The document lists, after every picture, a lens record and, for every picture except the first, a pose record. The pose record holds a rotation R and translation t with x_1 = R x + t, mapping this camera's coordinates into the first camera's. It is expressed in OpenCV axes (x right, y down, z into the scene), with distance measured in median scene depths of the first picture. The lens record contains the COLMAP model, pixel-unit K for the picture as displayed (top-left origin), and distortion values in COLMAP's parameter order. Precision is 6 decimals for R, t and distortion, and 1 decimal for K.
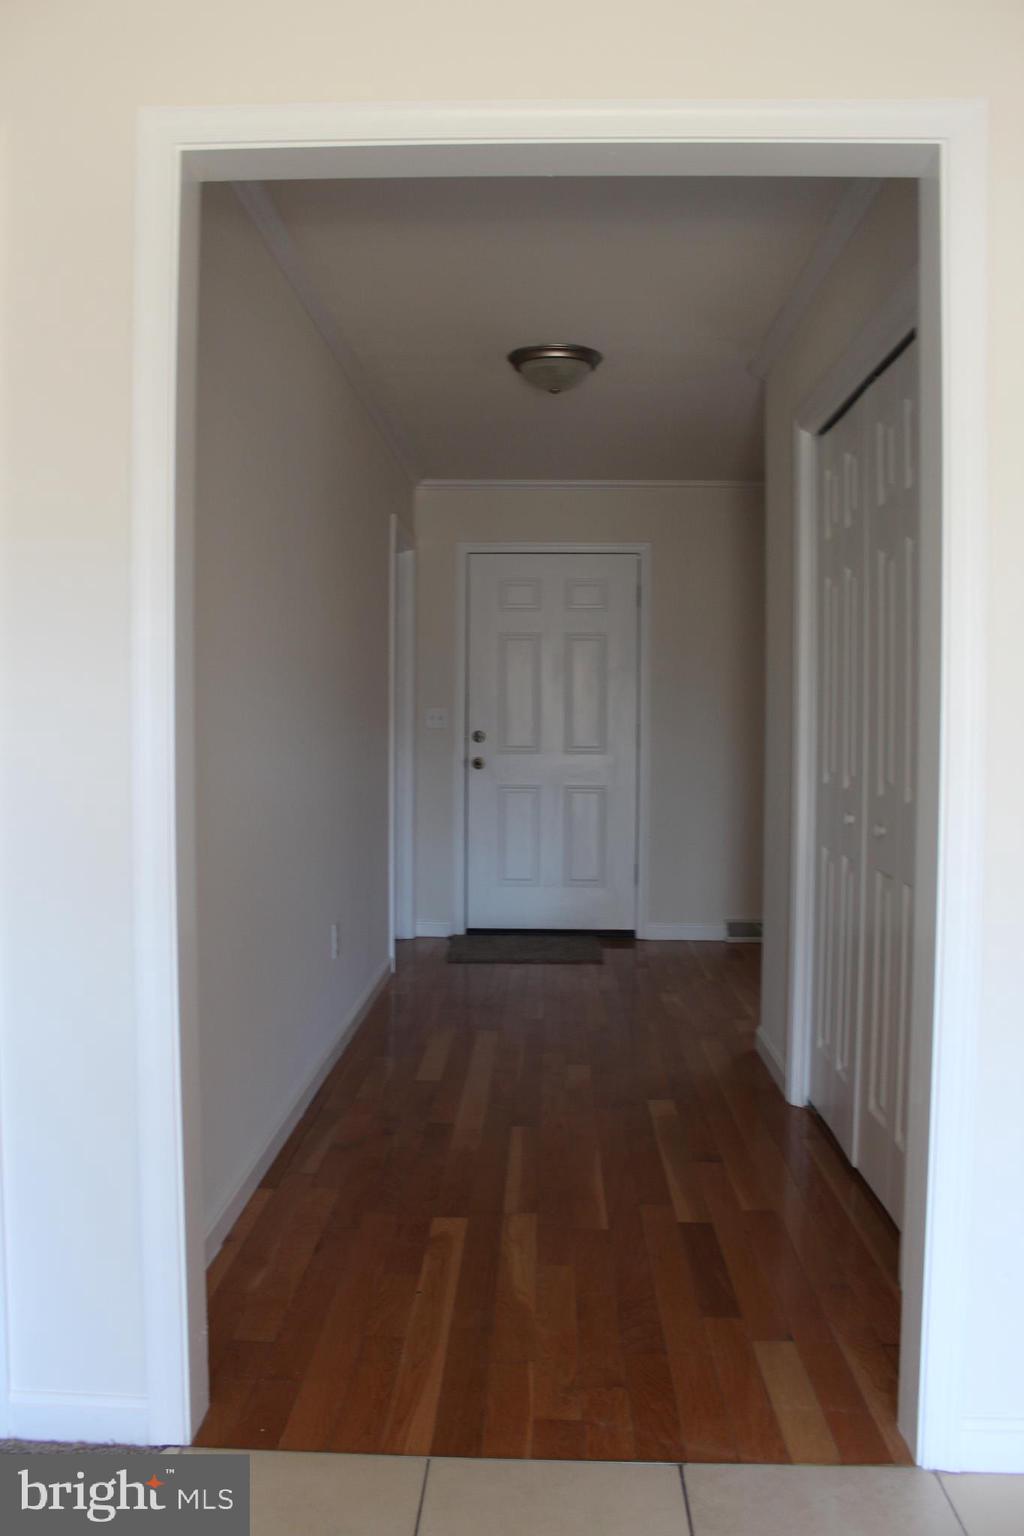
lens RADIAL K [[1326.1, 0, 512.0], [0, 1326.1, 768.0], [0, 0, 1]] dist [-0.091531, 0.010020]
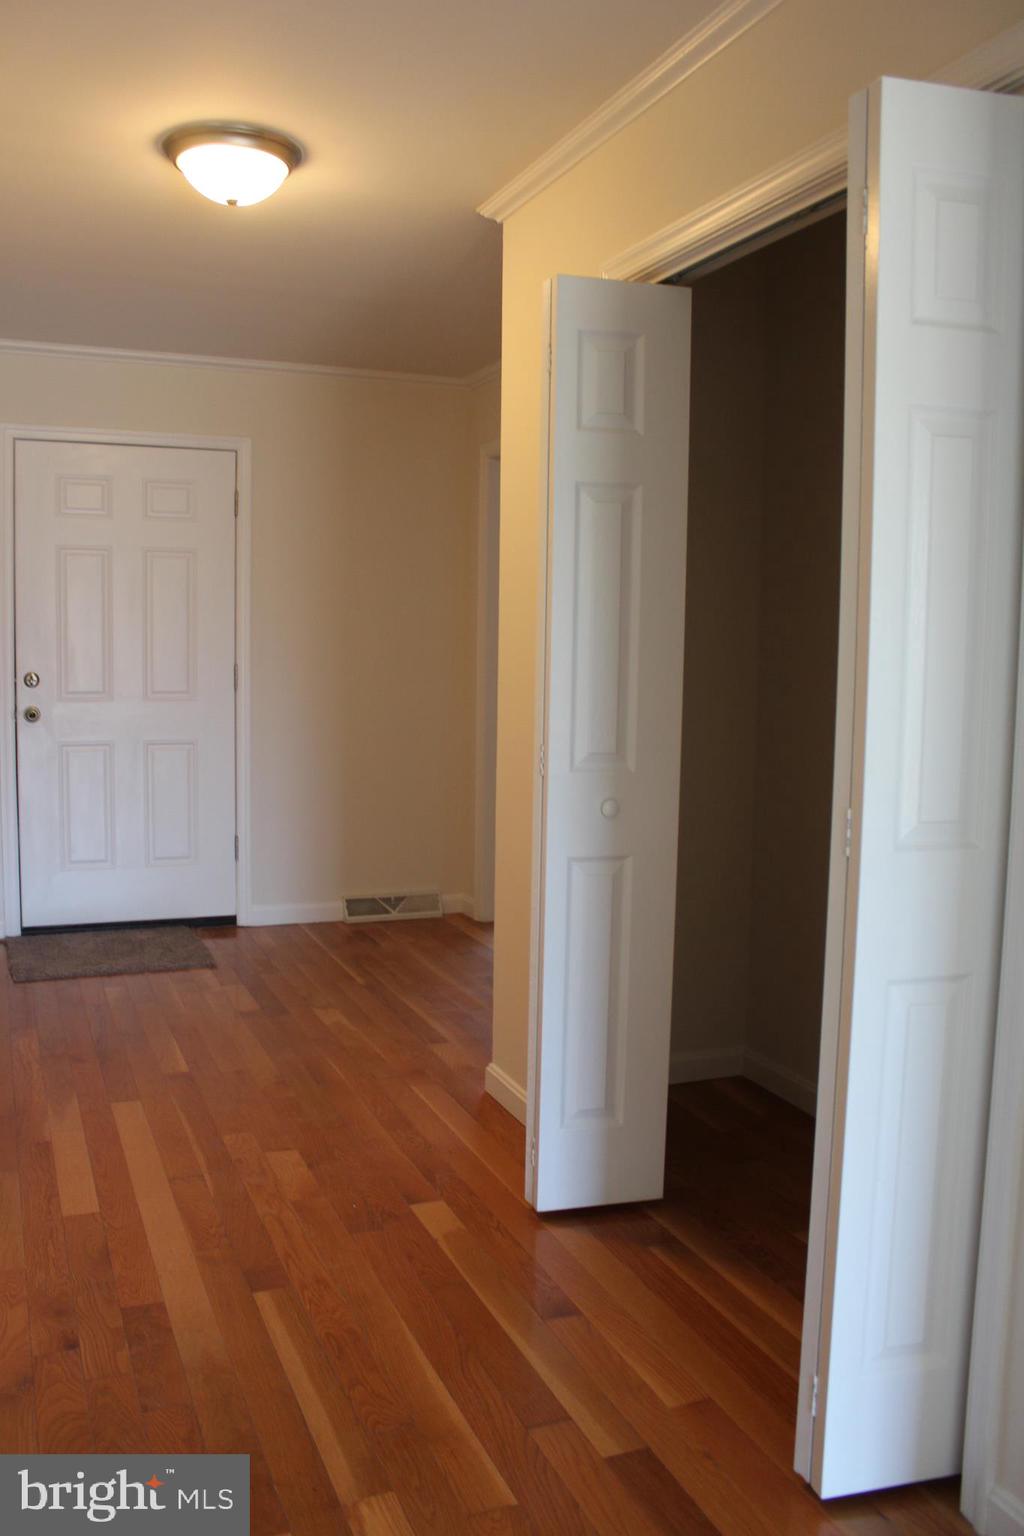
lens RADIAL K [[1326.1, 0, 512.0], [0, 1326.1, 768.0], [0, 0, 1]] dist [-0.091531, 0.010020]
pose [[0.918676, -0.028516, 0.393982, -0.069965], [0.004852, 0.998130, 0.060929, -0.017693], [-0.394982, -0.054063, 0.917097, 0.189596]]
